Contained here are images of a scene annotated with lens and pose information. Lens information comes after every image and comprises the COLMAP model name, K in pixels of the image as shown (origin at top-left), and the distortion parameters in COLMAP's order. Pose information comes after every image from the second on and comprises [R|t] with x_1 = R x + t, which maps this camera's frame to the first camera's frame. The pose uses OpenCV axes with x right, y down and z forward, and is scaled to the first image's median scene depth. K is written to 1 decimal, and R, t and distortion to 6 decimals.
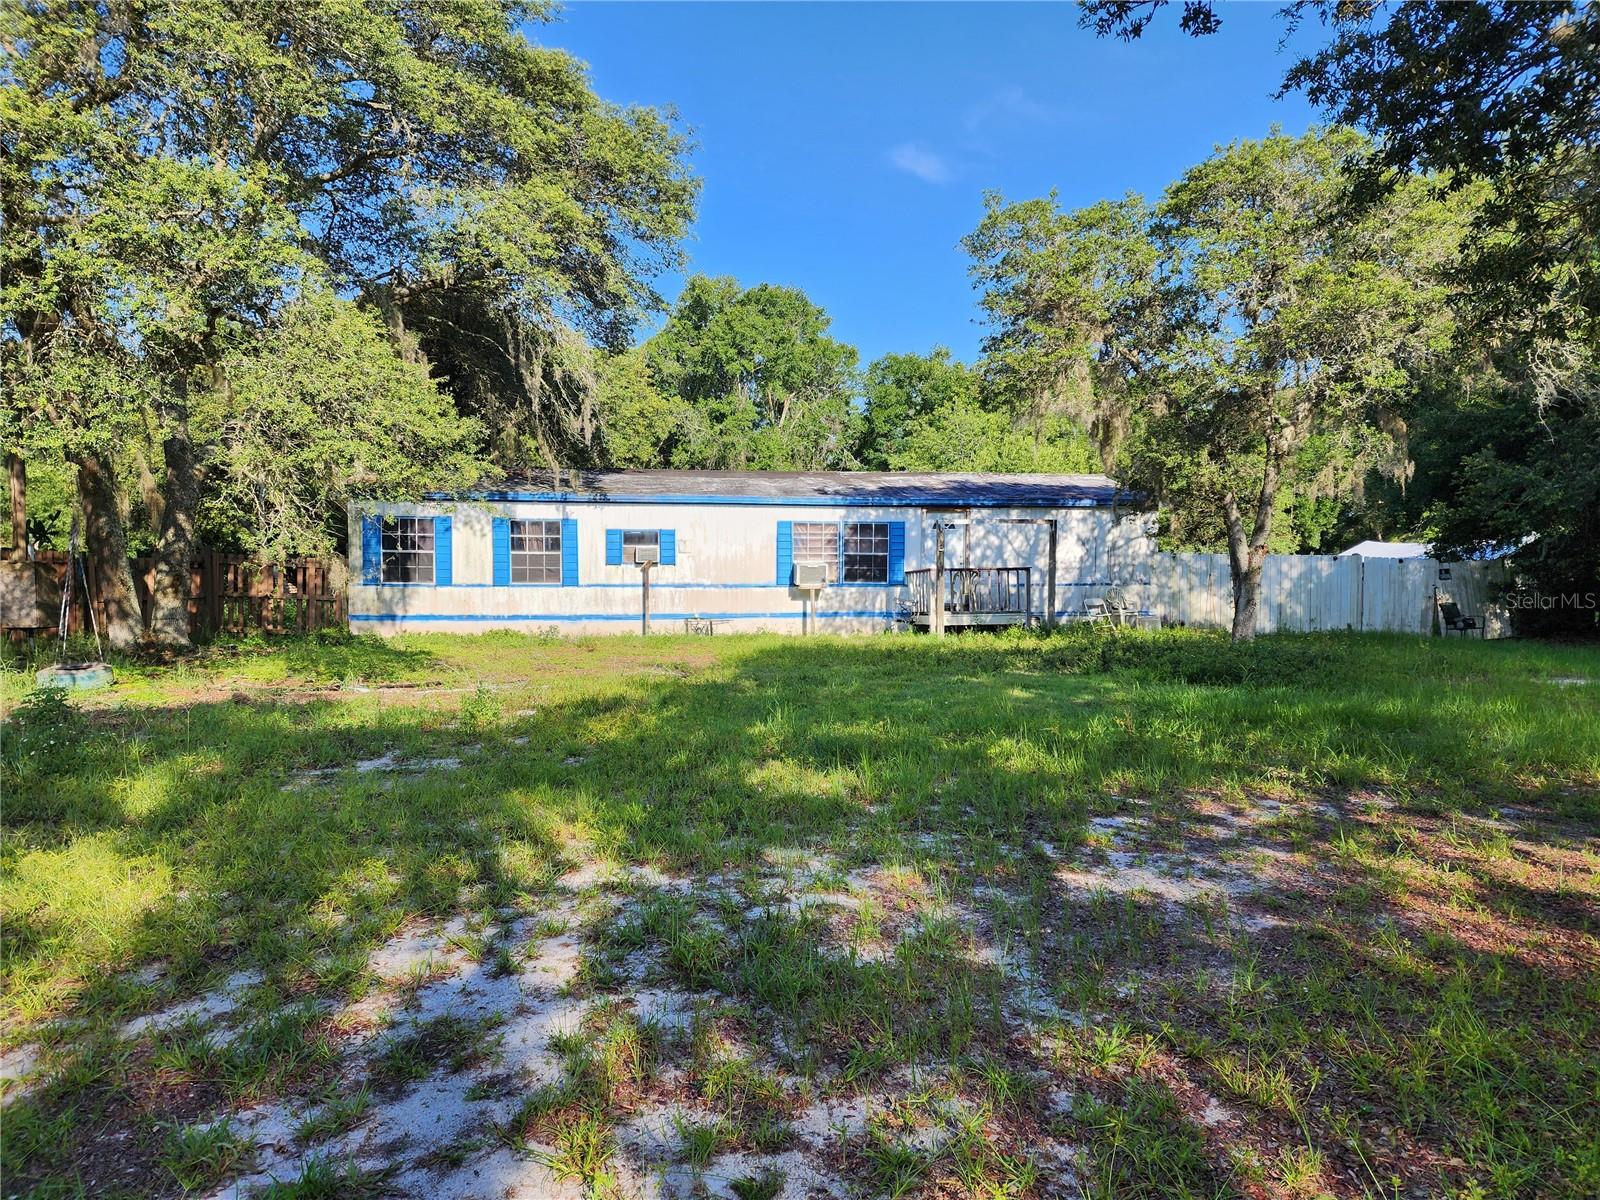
lens RADIAL K [[1070.9, 0, 800.2], [0, 1070.9, 601.6], [0, 0, 1]] dist [0.070738, -0.064438]
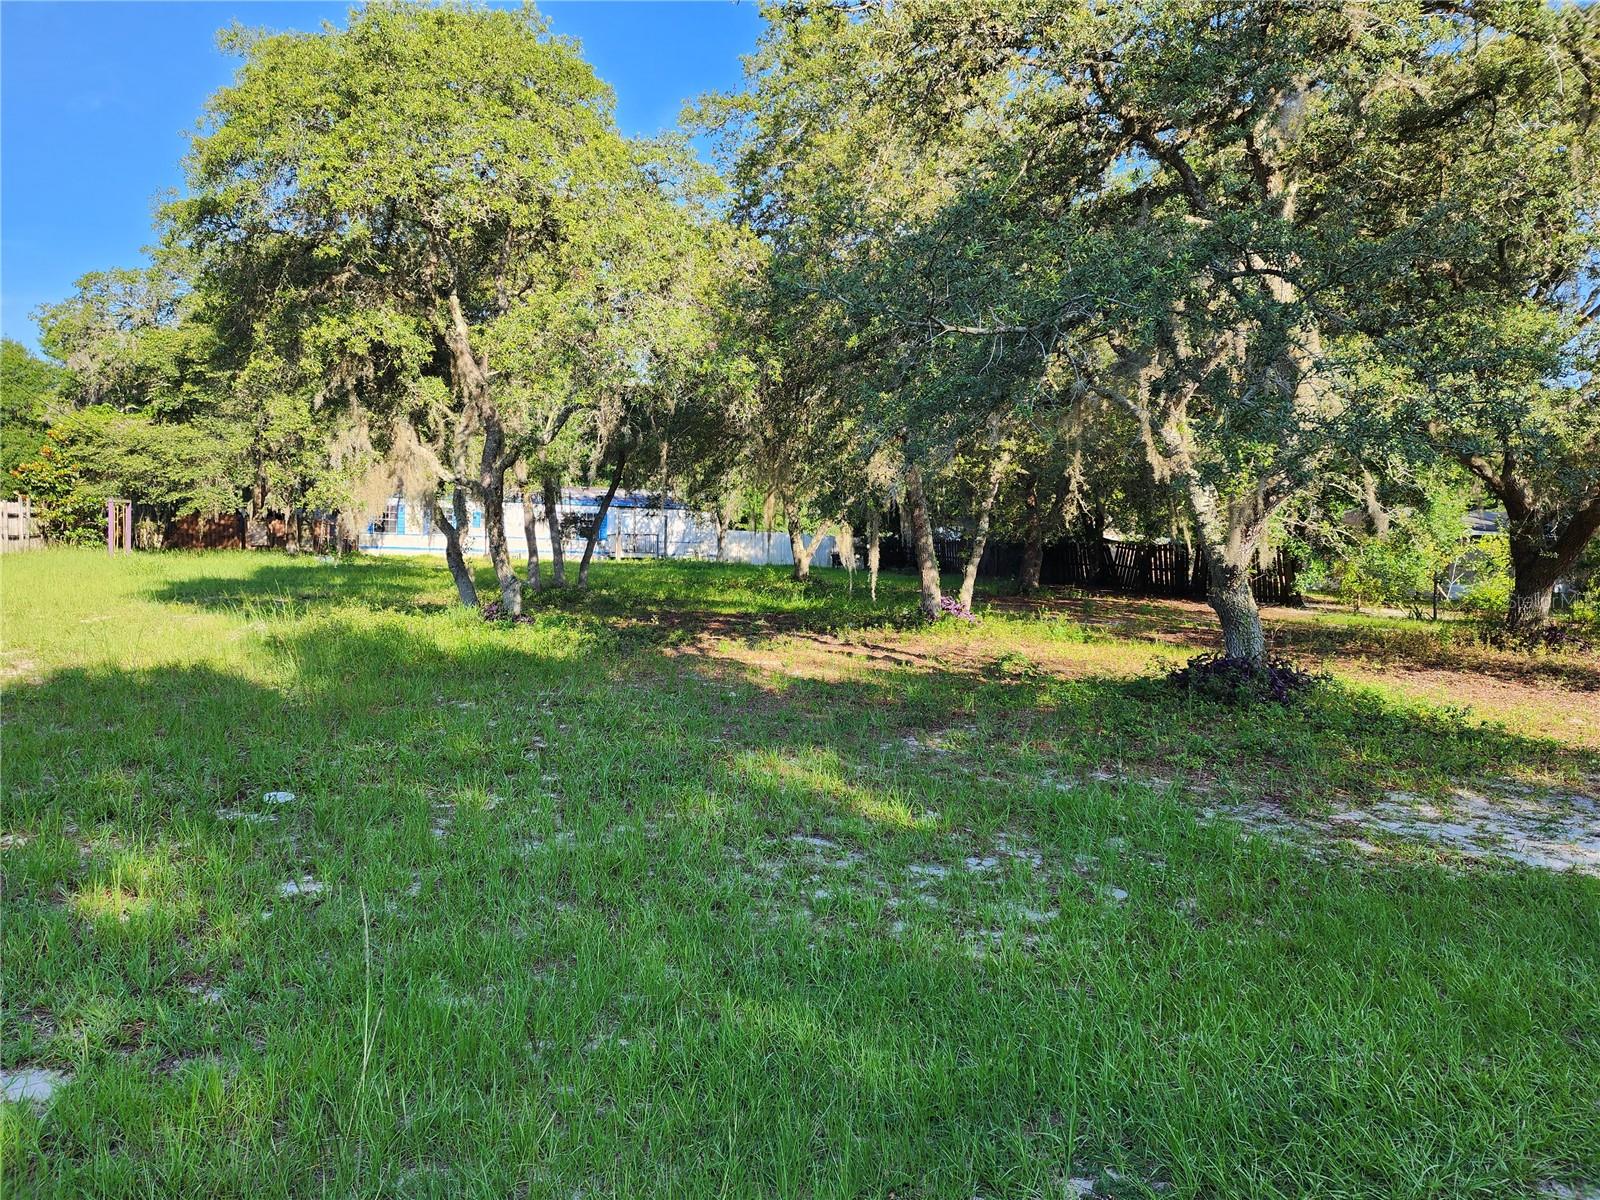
lens RADIAL K [[1070.9, 0, 789.7], [0, 1070.9, 584.1], [0, 0, 1]] dist [0.070738, -0.064438]
pose [[0.961382, 0.026755, 0.273913, -0.161325], [-0.037059, 0.998784, 0.032509, -0.009641], [-0.272711, -0.041404, 0.961205, -1.415108]]
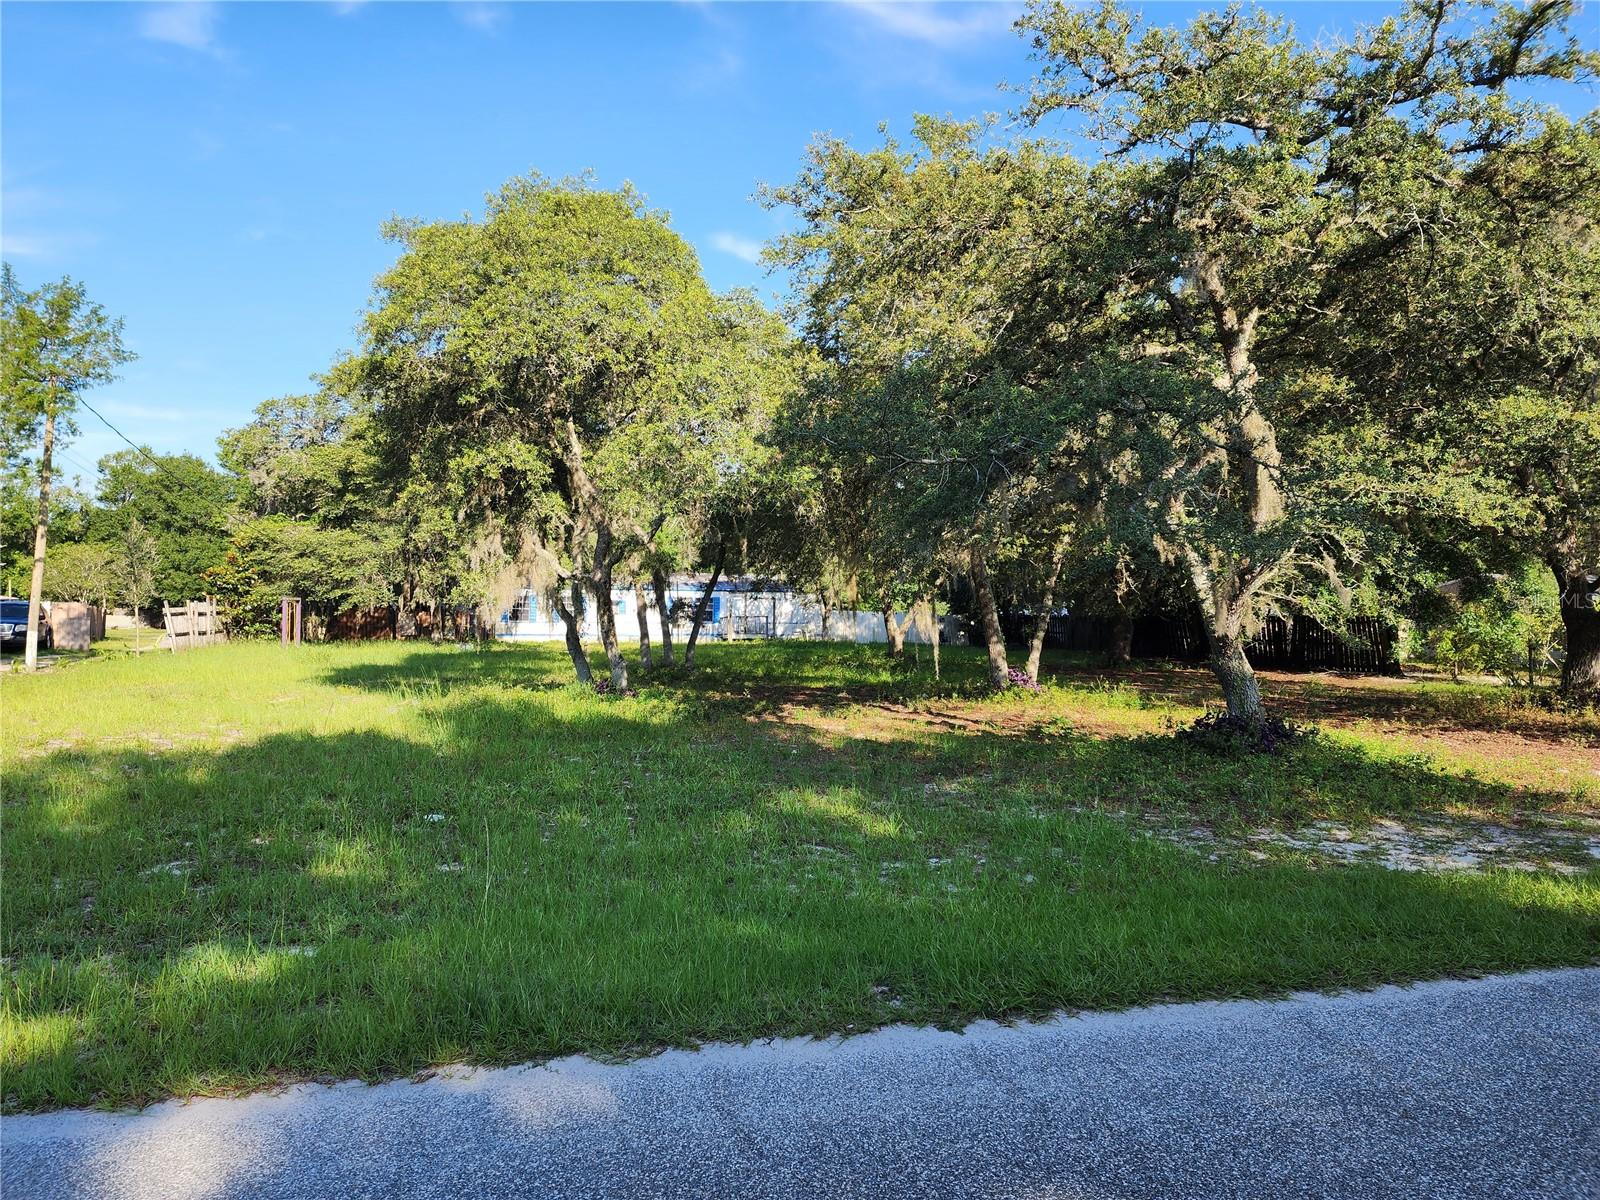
lens RADIAL K [[1070.9, 0, 811.3], [0, 1070.9, 605.4], [0, 0, 1]] dist [0.070738, -0.064438]
pose [[0.983431, 0.019015, 0.180283, -0.145735], [-0.015862, 0.999695, -0.018915, -0.011409], [-0.180588, 0.015742, 0.983433, -1.538613]]
